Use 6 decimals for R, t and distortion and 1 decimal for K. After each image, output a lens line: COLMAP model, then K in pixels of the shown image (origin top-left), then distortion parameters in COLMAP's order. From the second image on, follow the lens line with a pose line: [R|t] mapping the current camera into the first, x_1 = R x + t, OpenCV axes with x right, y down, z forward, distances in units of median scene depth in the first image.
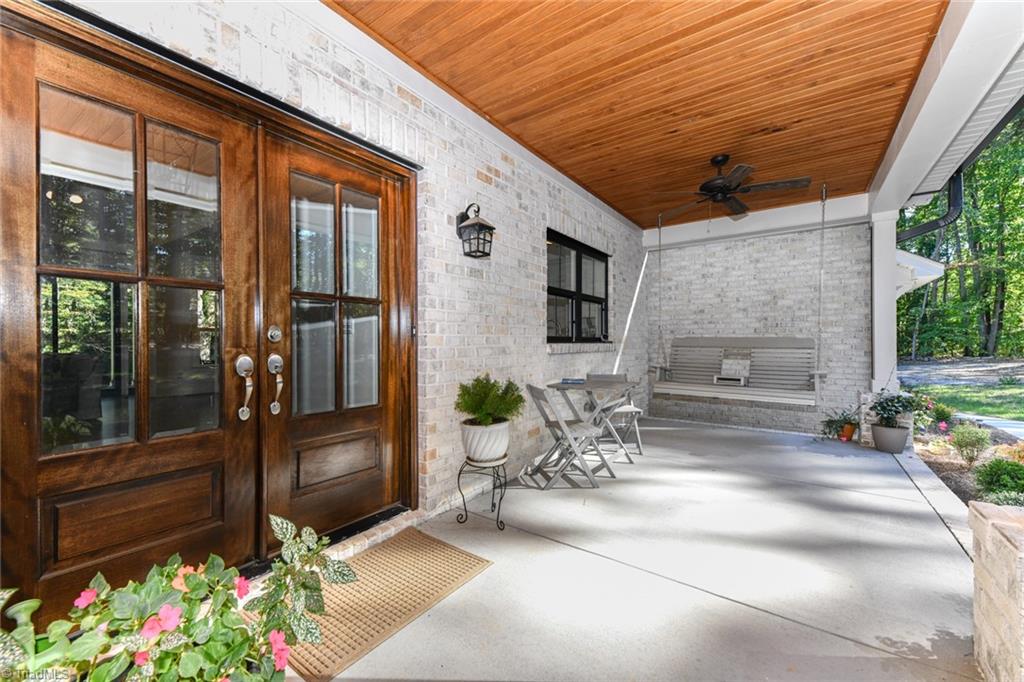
lens RADIAL K [[407.8, 0, 511.3], [0, 407.8, 340.2], [0, 0, 1]] dist [0.028720, -0.000280]
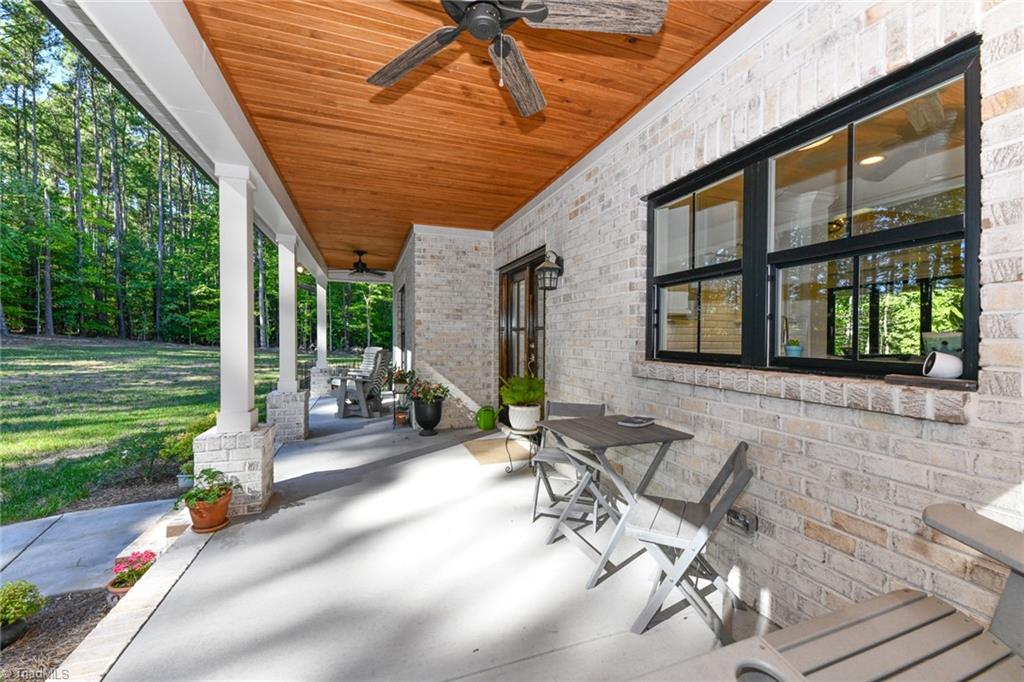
lens RADIAL K [[407.8, 0, 515.8], [0, 407.8, 339.9], [0, 0, 1]] dist [0.028720, -0.000280]
pose [[-0.565161, 0.002911, -0.824976, 0.898843], [-0.006344, 0.999949, 0.007875, -0.037816], [0.824957, 0.009684, -0.565113, 1.372187]]
